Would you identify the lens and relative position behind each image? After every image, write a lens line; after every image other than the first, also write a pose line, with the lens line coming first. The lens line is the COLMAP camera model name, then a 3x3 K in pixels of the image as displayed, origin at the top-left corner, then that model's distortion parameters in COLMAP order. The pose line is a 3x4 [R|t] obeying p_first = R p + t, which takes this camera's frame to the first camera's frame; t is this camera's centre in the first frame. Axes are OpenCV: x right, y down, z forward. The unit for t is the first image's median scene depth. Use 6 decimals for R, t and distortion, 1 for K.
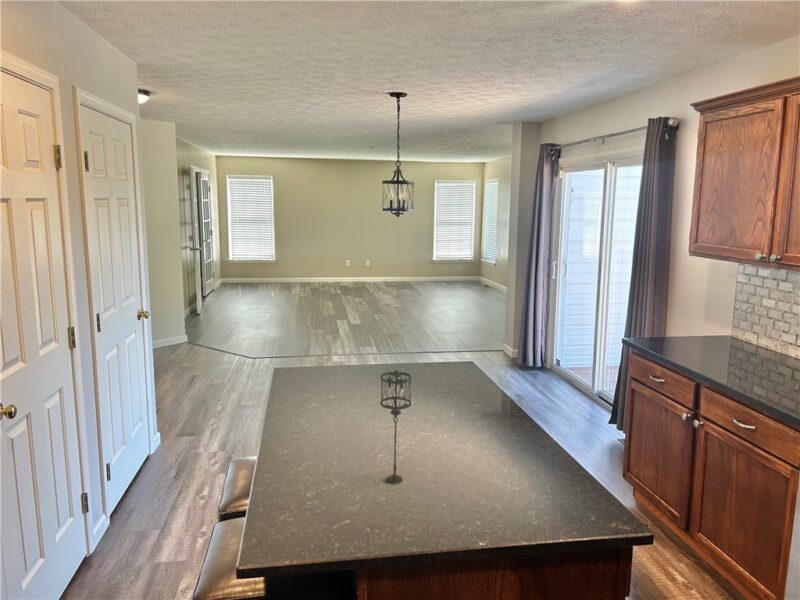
lens RADIAL K [[612.6, 0, 403.6], [0, 612.6, 304.1], [0, 0, 1]] dist [0.054864, -0.043719]
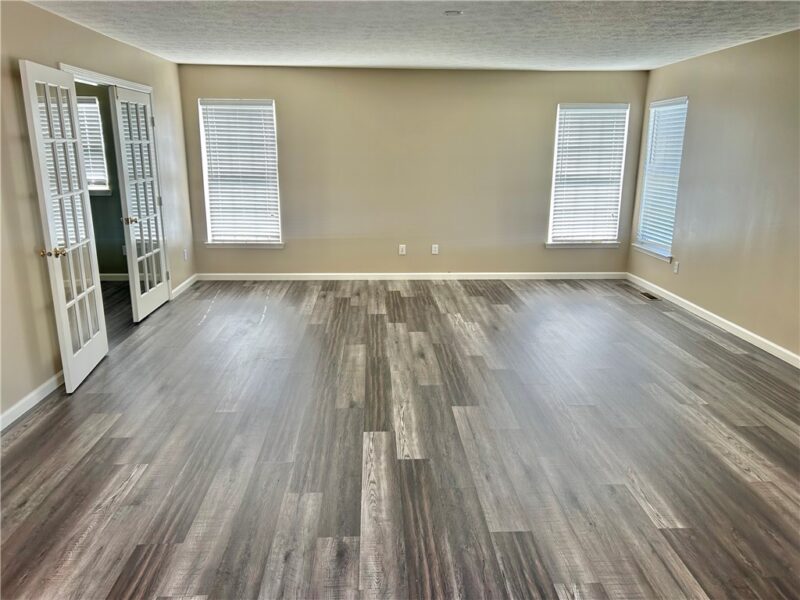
lens RADIAL K [[612.6, 0, 395.7], [0, 612.6, 298.3], [0, 0, 1]] dist [0.054864, -0.043719]
pose [[0.993423, 0.022111, -0.112349, -0.029804], [-0.013222, 0.996767, 0.079257, -0.068069], [0.113738, -0.077250, 0.990503, 0.415711]]
